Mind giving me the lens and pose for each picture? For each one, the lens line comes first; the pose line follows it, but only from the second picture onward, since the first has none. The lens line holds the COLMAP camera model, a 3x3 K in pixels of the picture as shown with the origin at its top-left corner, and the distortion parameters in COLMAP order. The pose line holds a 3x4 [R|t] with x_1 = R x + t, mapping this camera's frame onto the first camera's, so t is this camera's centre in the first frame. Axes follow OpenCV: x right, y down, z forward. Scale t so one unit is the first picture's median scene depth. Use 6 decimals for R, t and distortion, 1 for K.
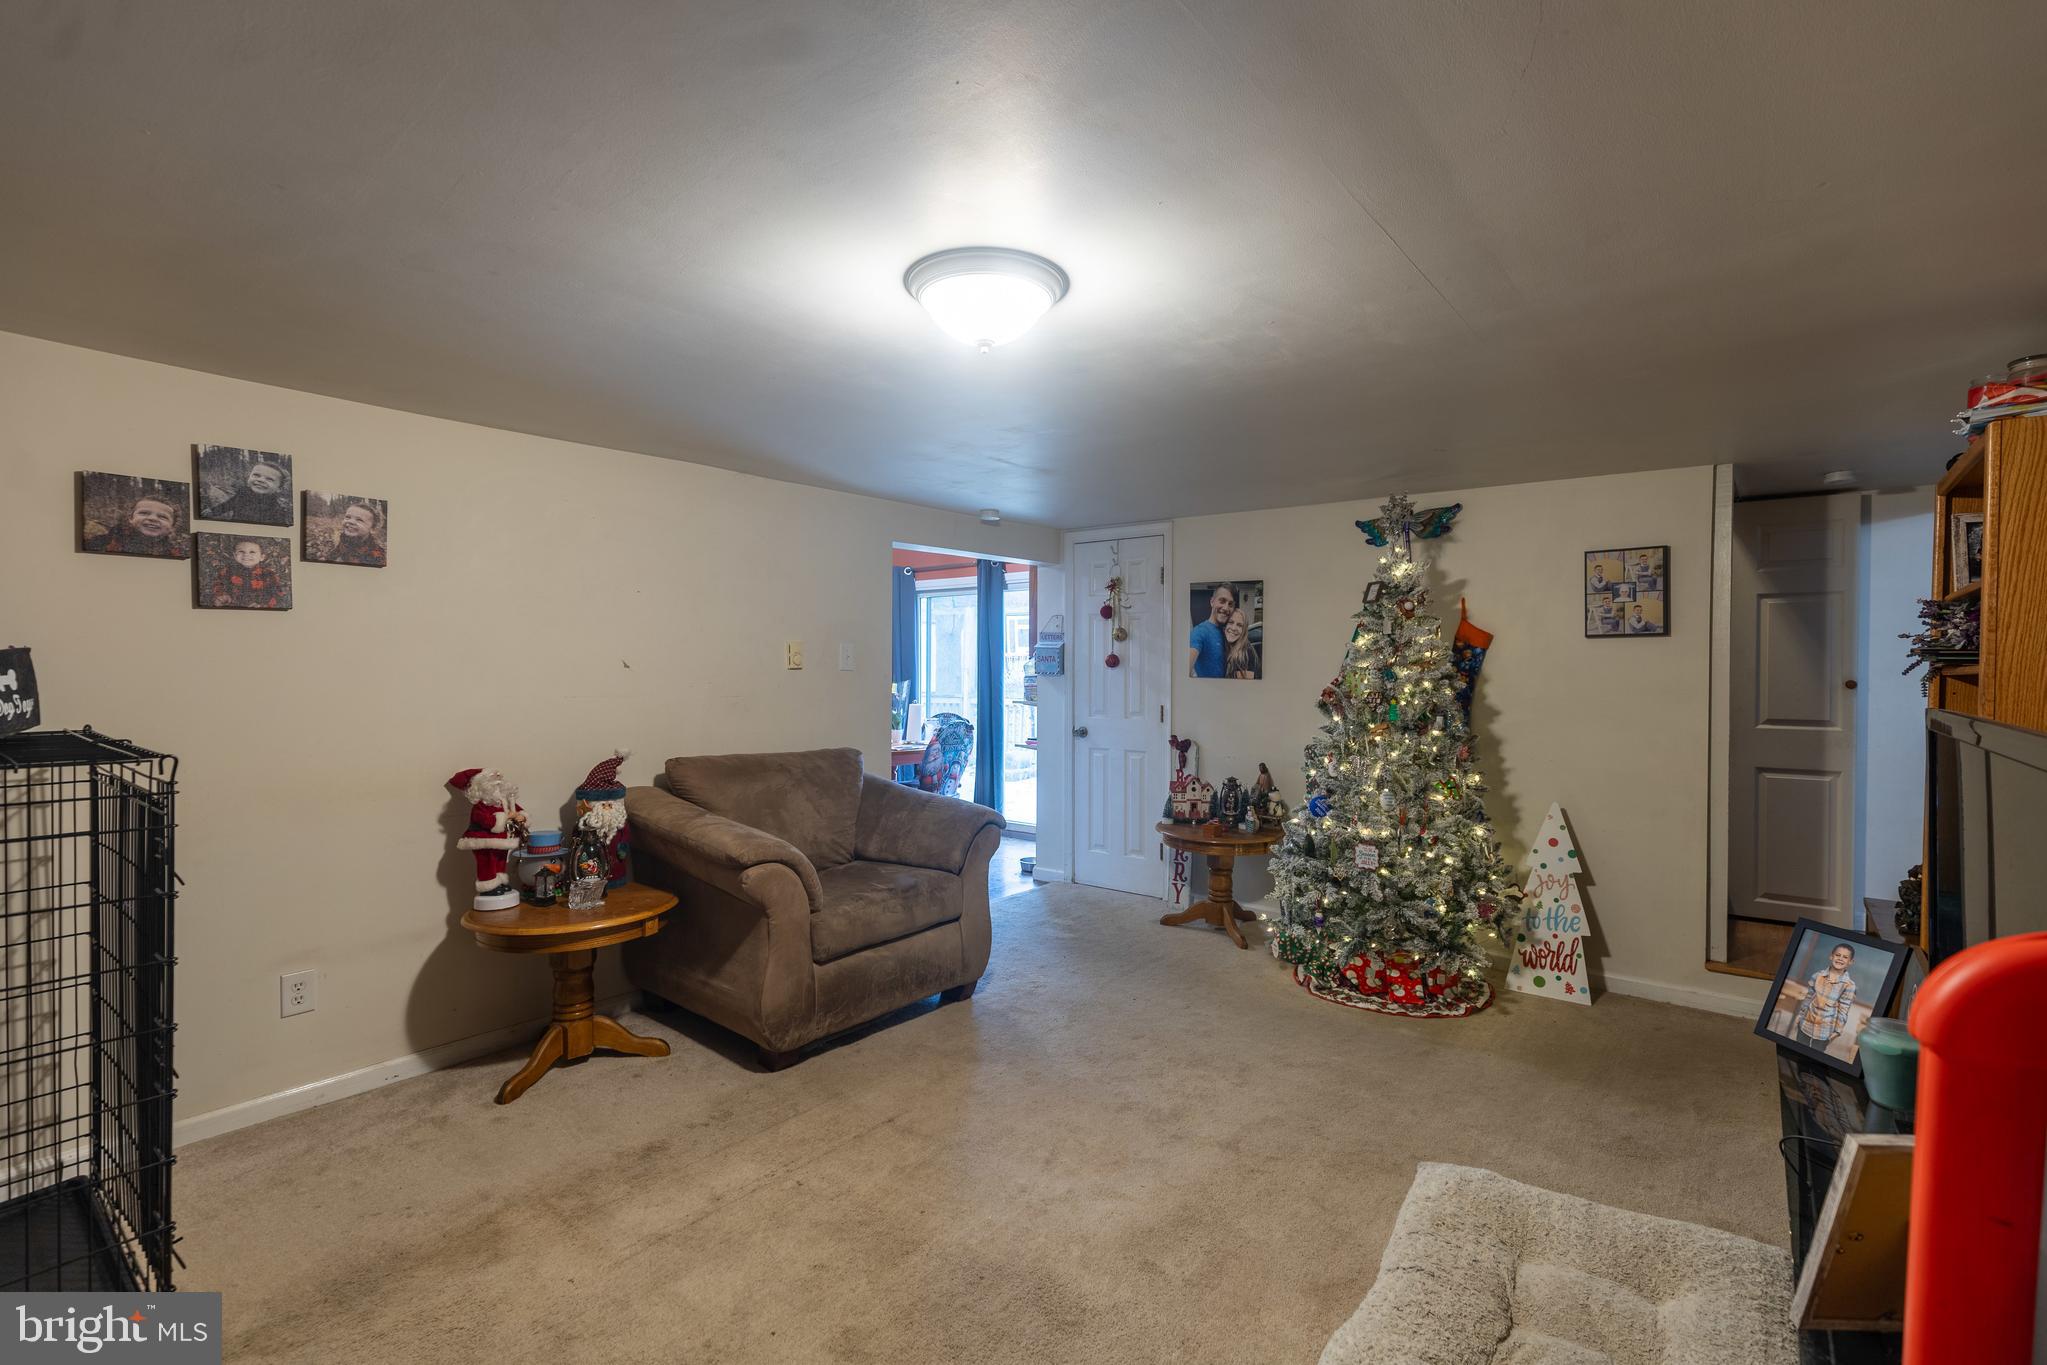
lens RADIAL K [[900.9, 0, 1025.2], [0, 900.9, 691.6], [0, 0, 1]] dist [0.001360, -0.000063]
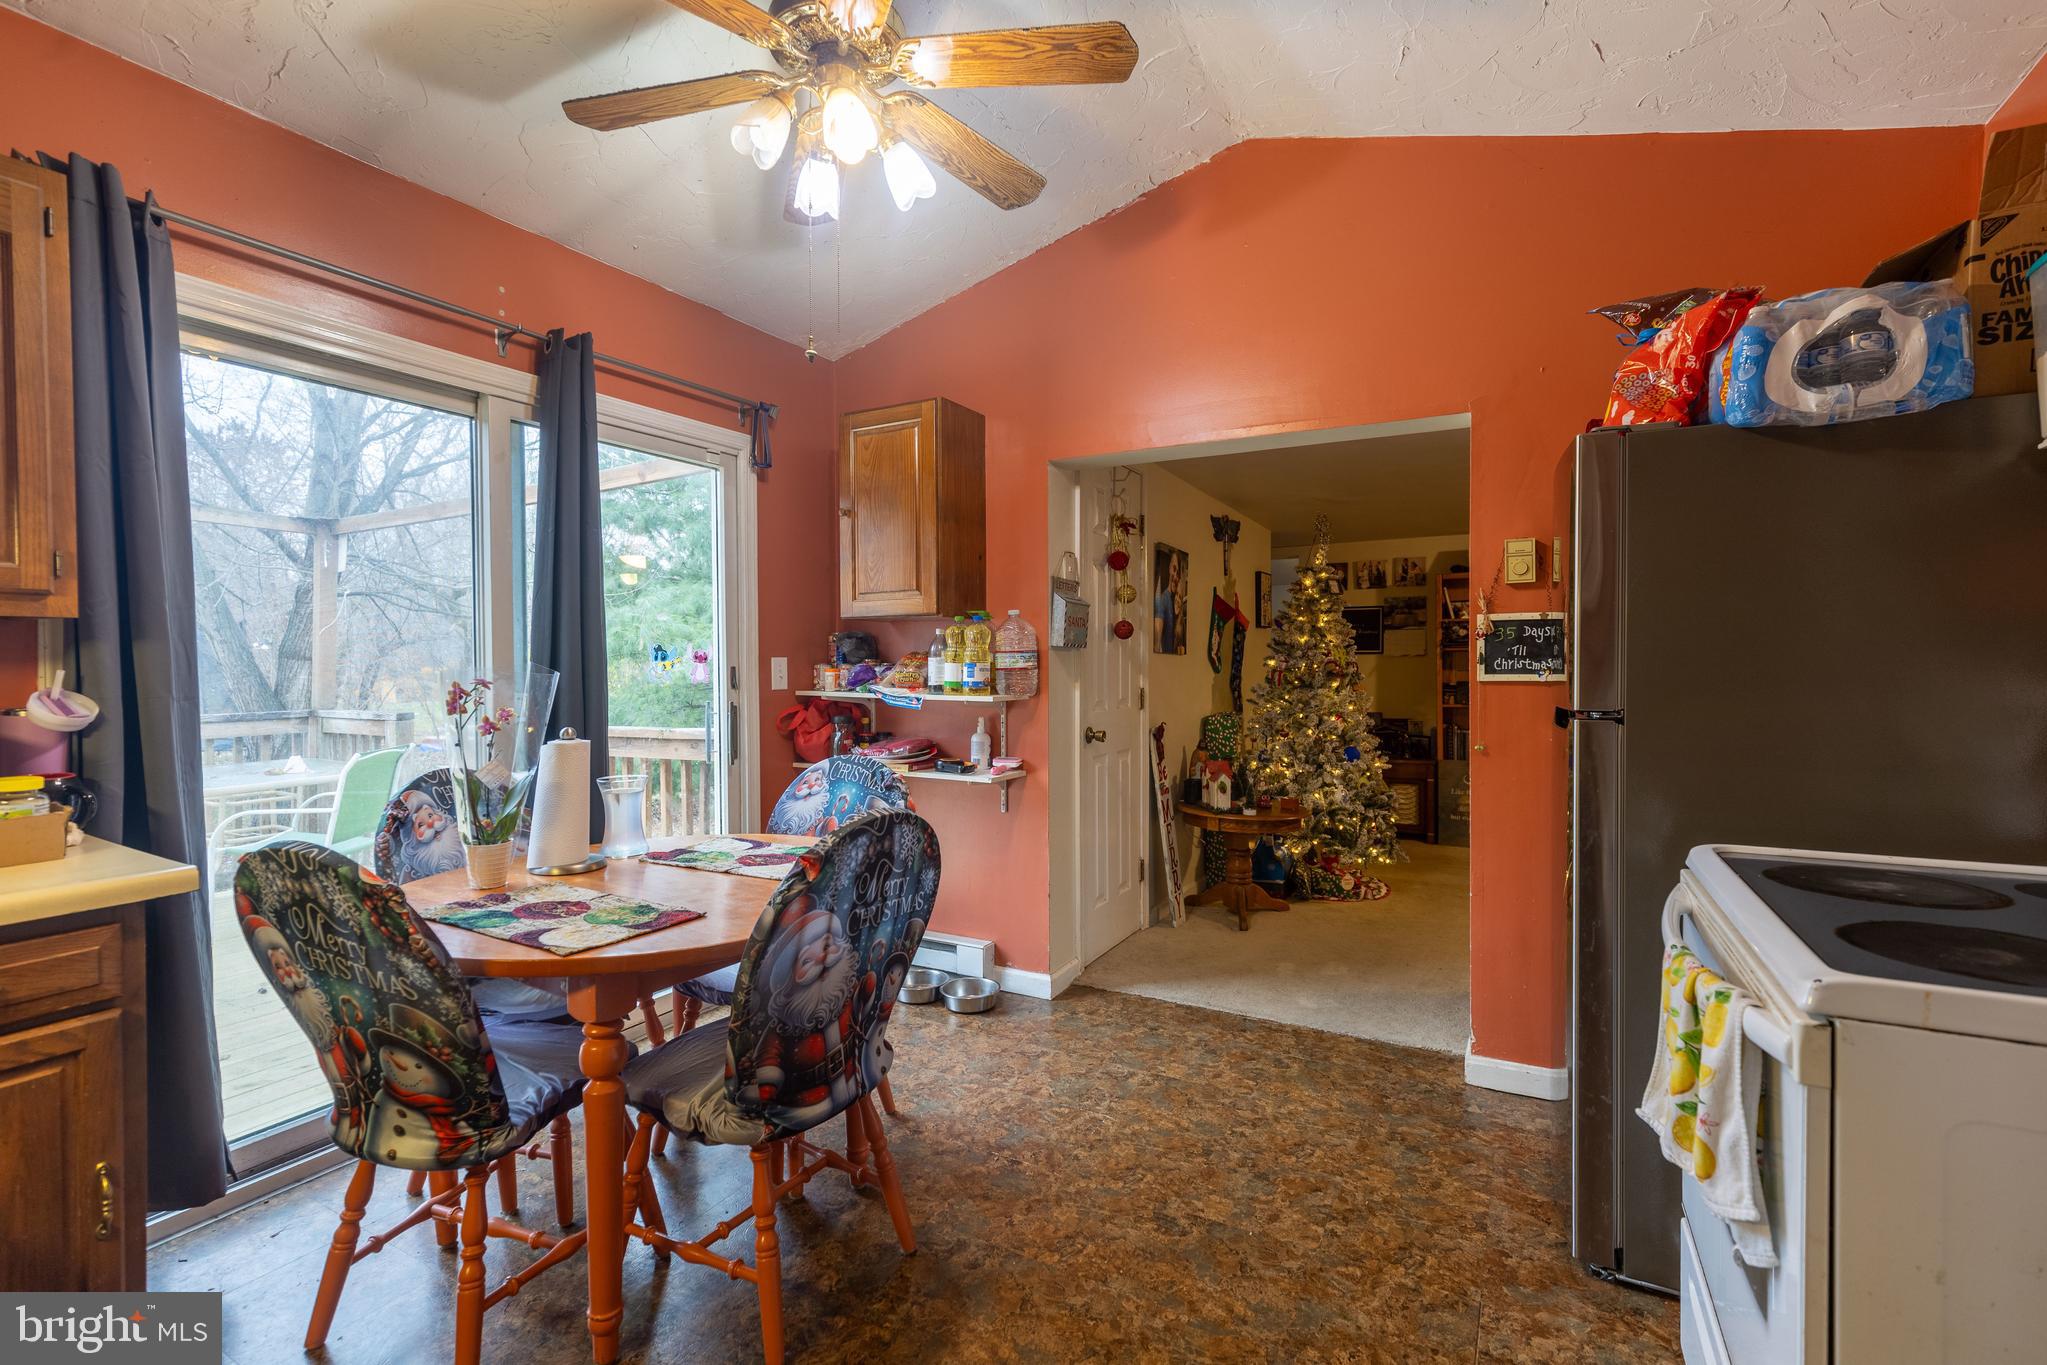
lens RADIAL K [[900.9, 0, 1029.5], [0, 900.9, 684.9], [0, 0, 1]] dist [0.001360, -0.000063]
pose [[-0.190558, -0.022276, 0.981423, -0.622475], [0.021690, 0.999403, 0.026896, -0.011064], [-0.981436, 0.026412, -0.189961, 1.263242]]
